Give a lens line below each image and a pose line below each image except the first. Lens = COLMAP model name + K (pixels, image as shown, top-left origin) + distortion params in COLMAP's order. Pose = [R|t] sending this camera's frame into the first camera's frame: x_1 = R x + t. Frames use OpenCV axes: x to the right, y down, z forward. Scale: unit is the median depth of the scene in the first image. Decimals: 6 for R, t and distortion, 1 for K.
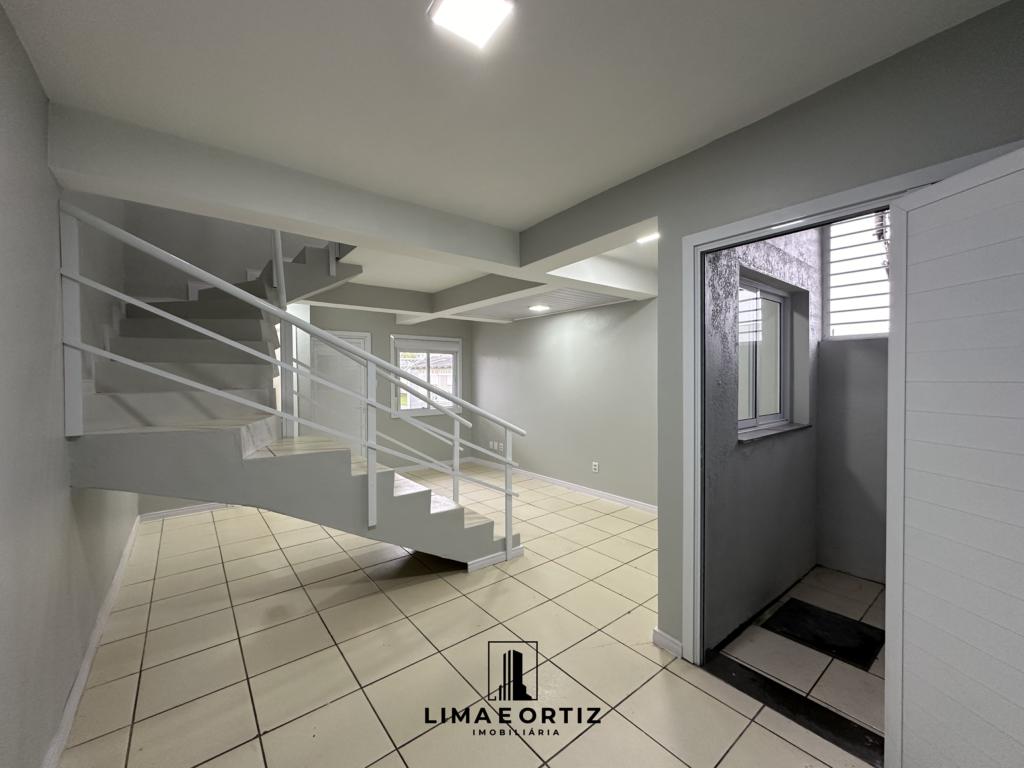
lens RADIAL K [[408.2, 0, 512.9], [0, 408.2, 382.6], [0, 0, 1]] dist [-0.002163, 0.000556]
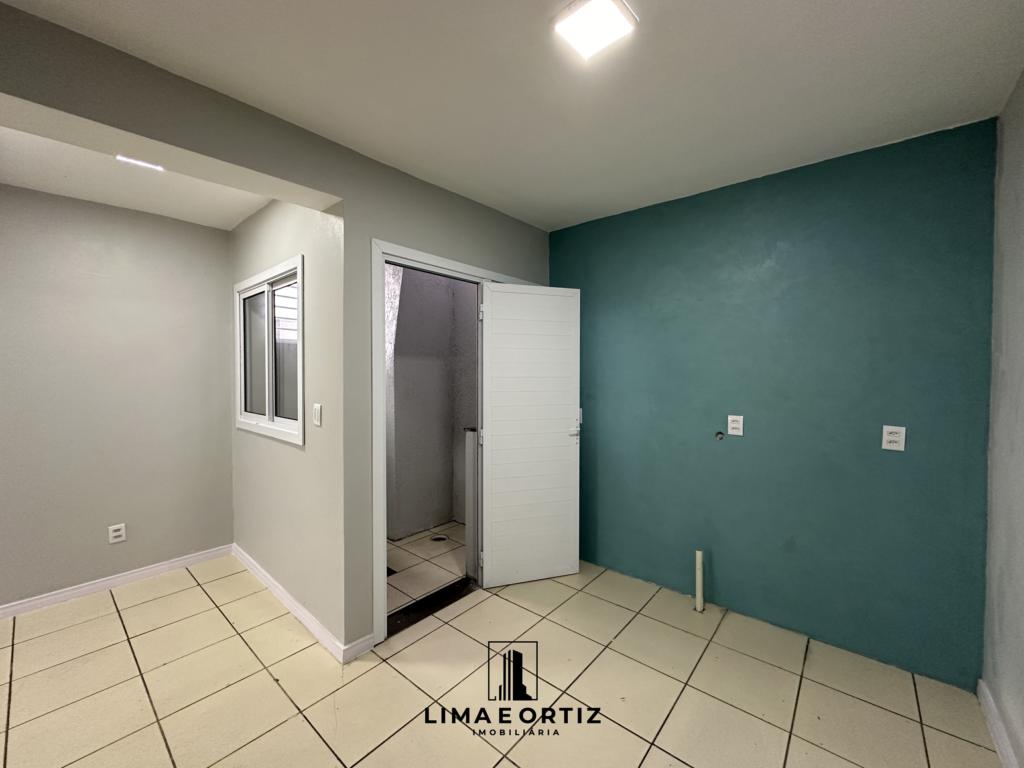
lens RADIAL K [[408.2, 0, 512.9], [0, 408.2, 382.6], [0, 0, 1]] dist [-0.002163, 0.000556]
pose [[-0.195797, -0.013950, 0.980545, -0.556595], [0.011322, 0.999800, 0.016485, -0.005092], [-0.980579, 0.014329, -0.195599, 0.717948]]
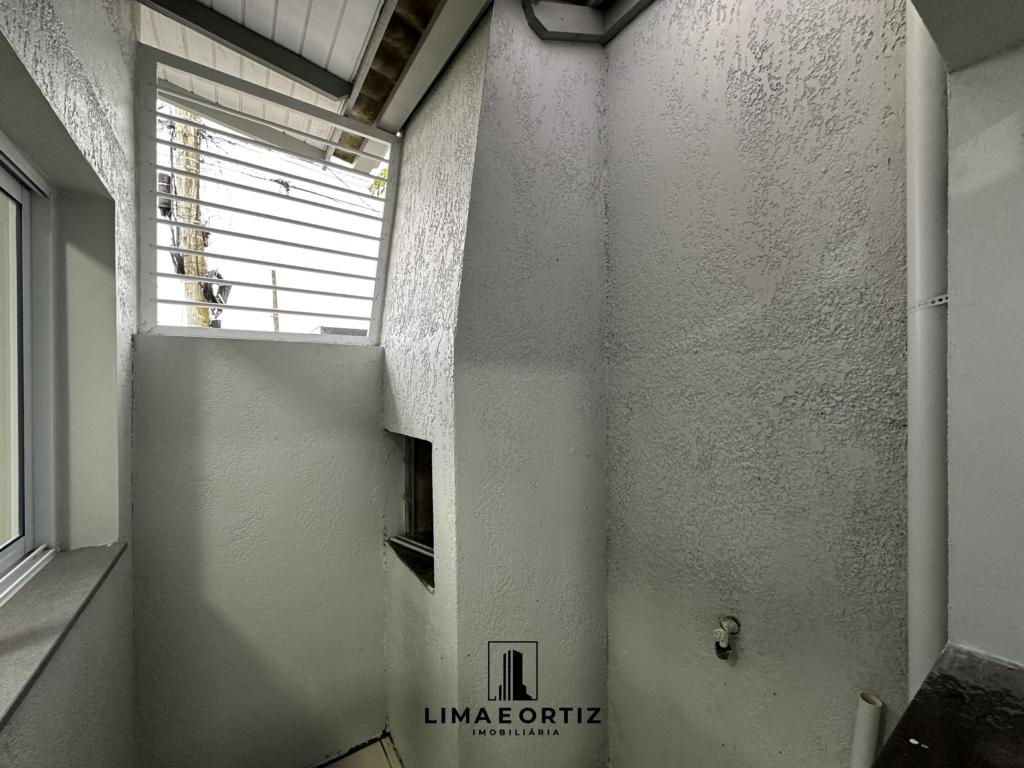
lens RADIAL K [[408.2, 0, 512.9], [0, 408.2, 382.6], [0, 0, 1]] dist [-0.002163, 0.000556]
pose [[0.065363, 0.002809, 0.997858, 0.449323], [0.019721, 0.999797, -0.004106, -0.053115], [-0.997667, 0.019947, 0.065295, 0.740981]]
